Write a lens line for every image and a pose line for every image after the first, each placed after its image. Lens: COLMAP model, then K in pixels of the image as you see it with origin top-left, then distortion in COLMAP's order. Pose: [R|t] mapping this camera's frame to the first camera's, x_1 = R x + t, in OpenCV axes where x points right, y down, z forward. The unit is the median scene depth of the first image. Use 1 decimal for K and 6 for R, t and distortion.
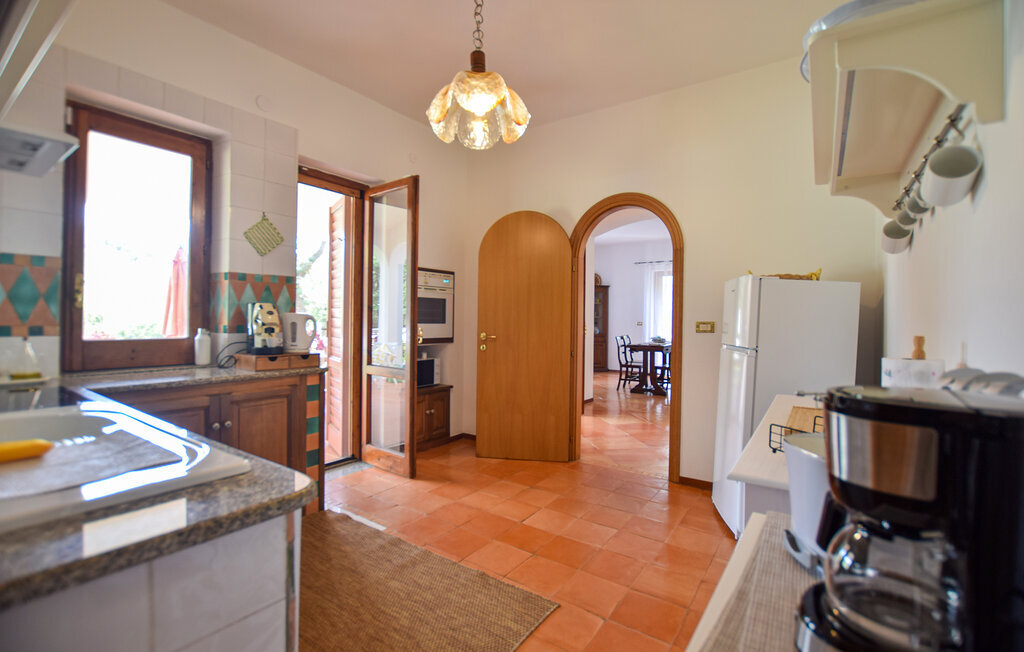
lens RADIAL K [[448.5, 0, 513.4], [0, 448.5, 320.0], [0, 0, 1]] dist [-0.026341, 0.000201]
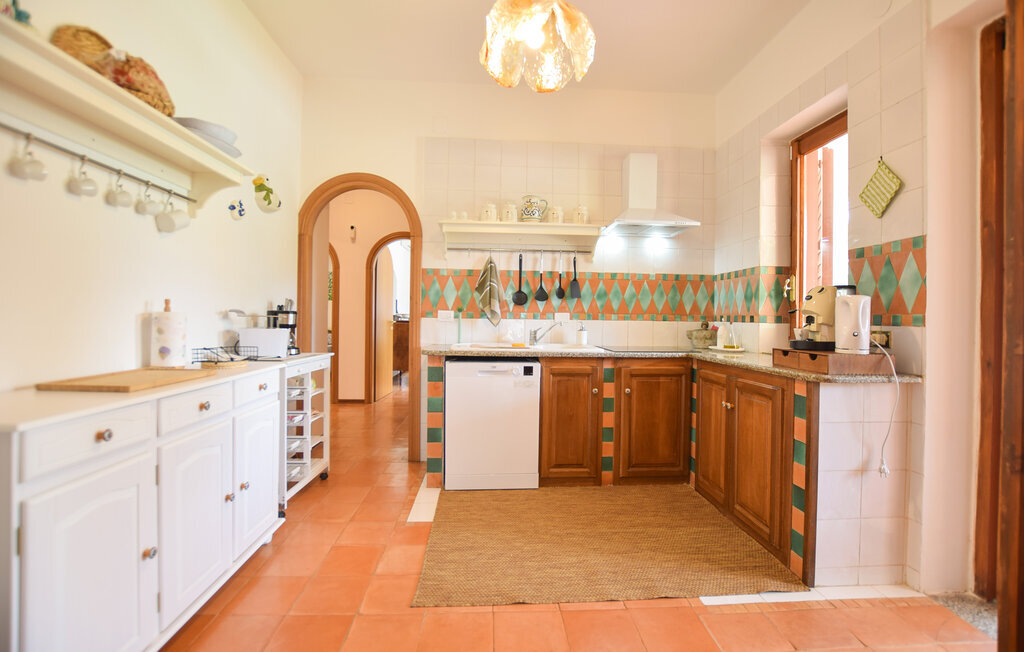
lens RADIAL K [[448.5, 0, 513.4], [0, 448.5, 320.0], [0, 0, 1]] dist [-0.026341, 0.000201]
pose [[-0.789429, -0.017579, -0.613590, 0.350750], [-0.022480, 0.999747, 0.000279, 0.034639], [0.613430, 0.014013, -0.789624, 1.272840]]
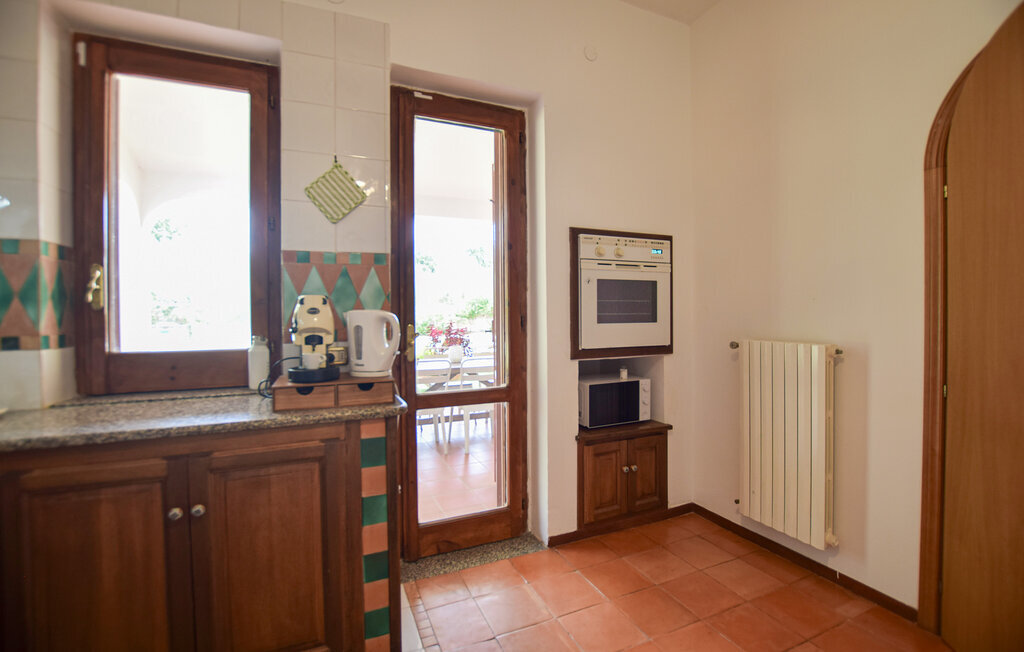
lens RADIAL K [[448.5, 0, 513.4], [0, 448.5, 320.0], [0, 0, 1]] dist [-0.026341, 0.000201]
pose [[0.854471, -0.011888, -0.519364, -0.006962], [0.016980, 0.999843, 0.005051, -0.002406], [0.519222, -0.013134, 0.854538, 0.614216]]
